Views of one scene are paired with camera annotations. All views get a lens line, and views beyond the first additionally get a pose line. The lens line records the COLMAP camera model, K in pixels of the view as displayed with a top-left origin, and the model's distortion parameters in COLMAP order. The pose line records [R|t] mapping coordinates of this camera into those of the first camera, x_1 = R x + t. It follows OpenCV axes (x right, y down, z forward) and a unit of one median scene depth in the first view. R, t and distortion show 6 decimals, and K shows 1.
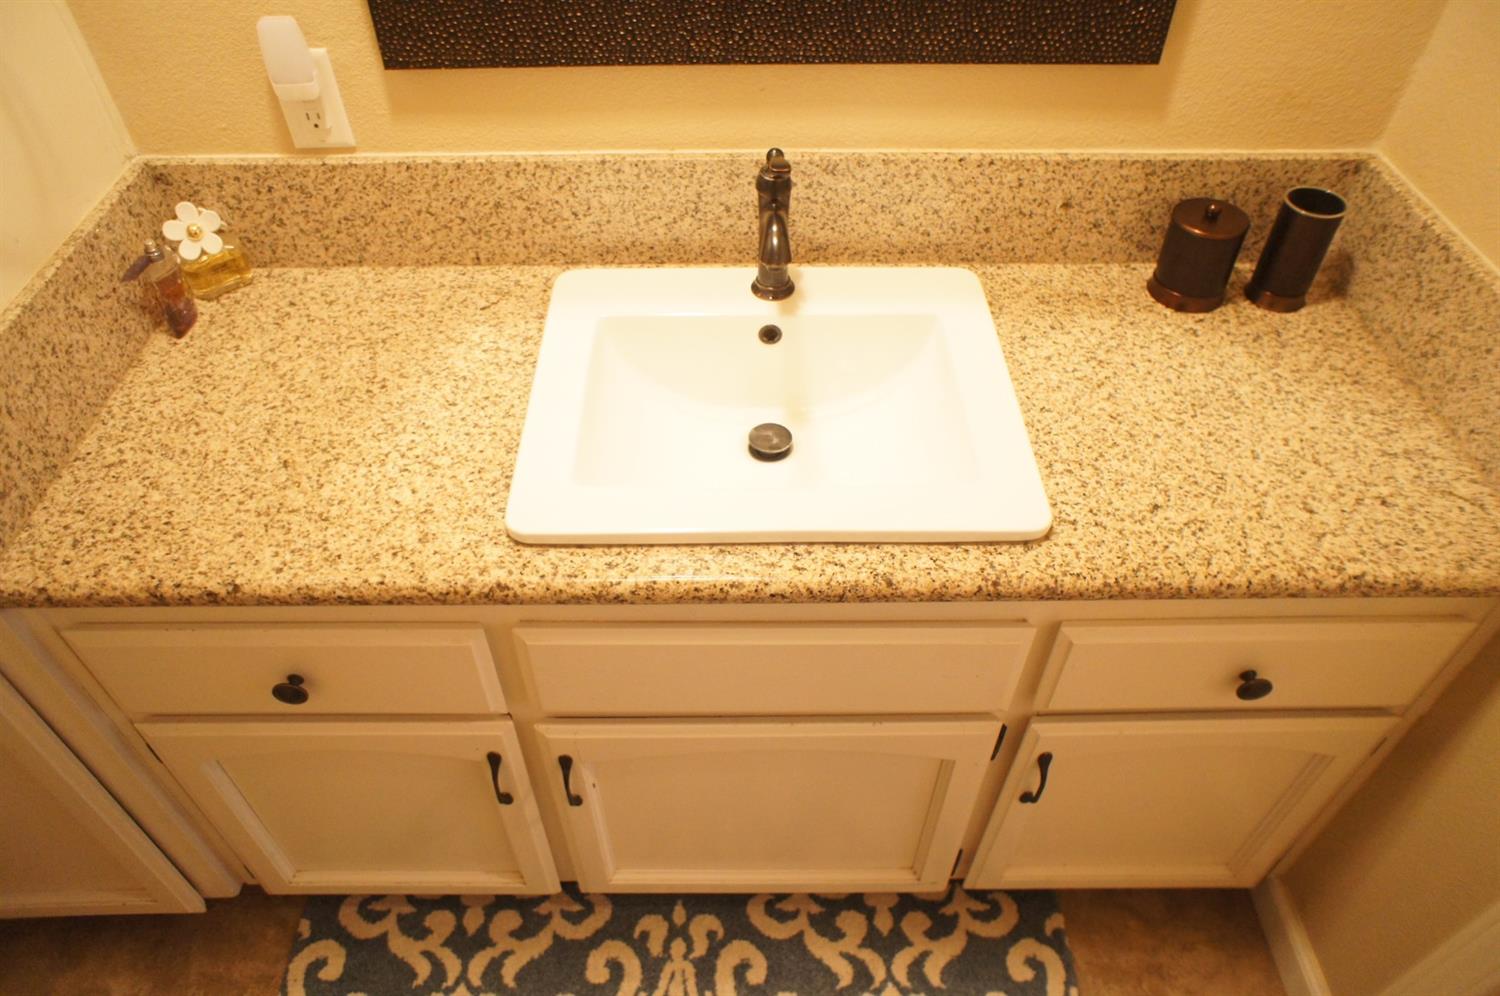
lens RADIAL K [[997.2, 0, 750.0], [0, 997.2, 498.0], [0, 0, 1]] dist [-0.063366, 0.072355]
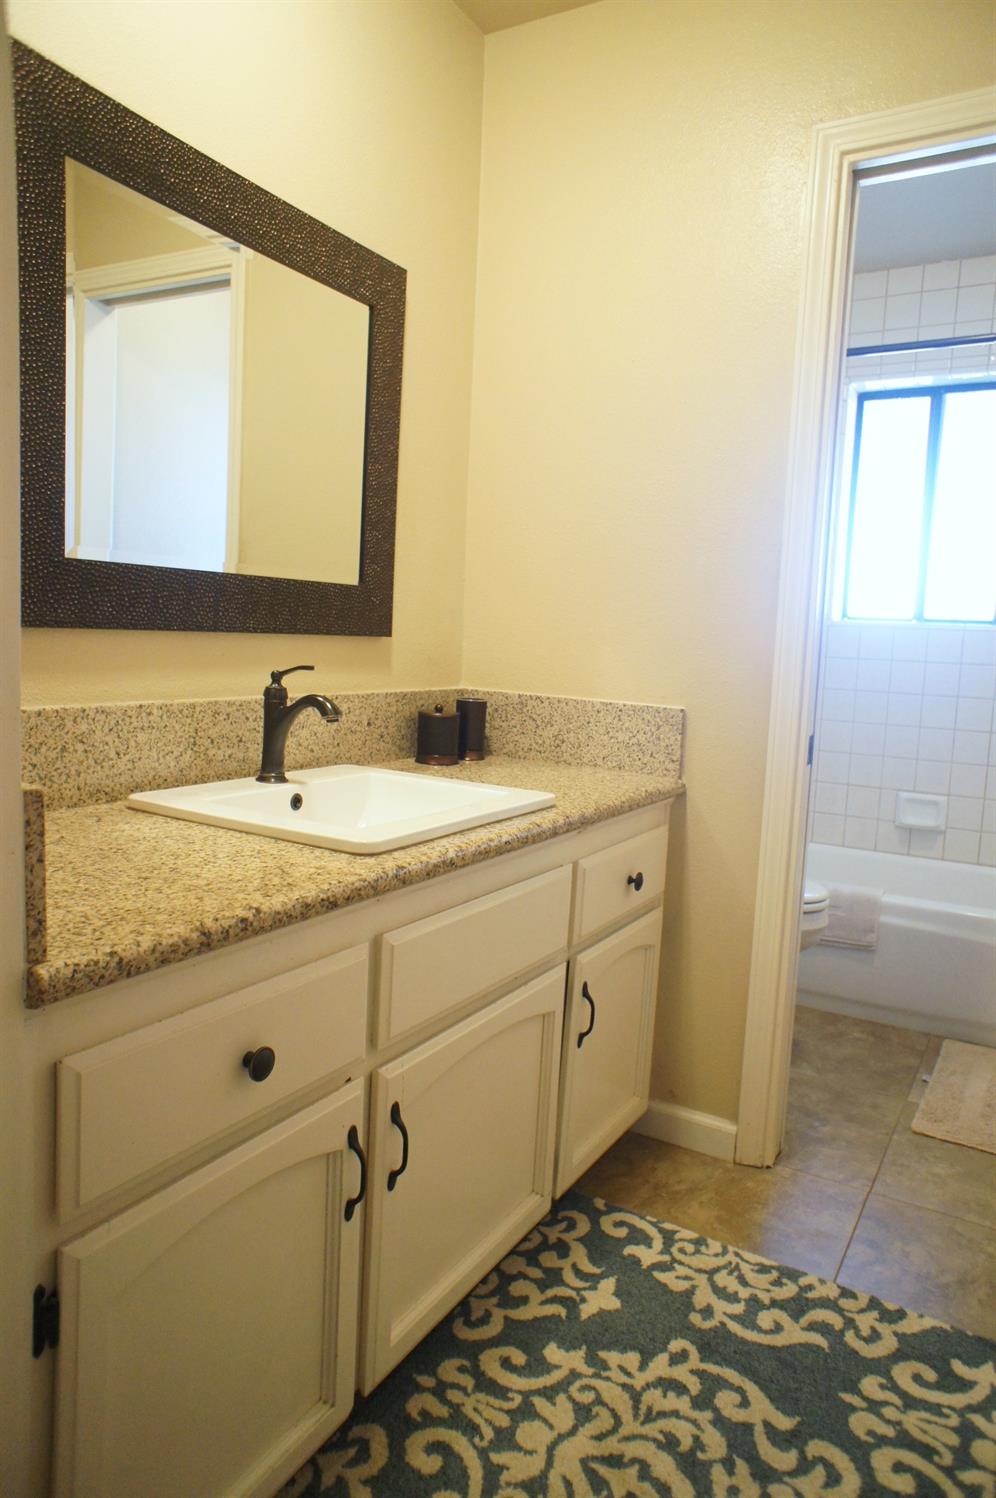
lens RADIAL K [[995.9, 0, 498.0], [0, 995.9, 749.0], [0, 0, 1]] dist [-0.063366, 0.072355]
pose [[0.512373, -0.079058, 0.855116, -0.956673], [0.573773, 0.772392, -0.272387, 0.295597], [-0.638951, 0.630207, 0.441114, 0.177503]]
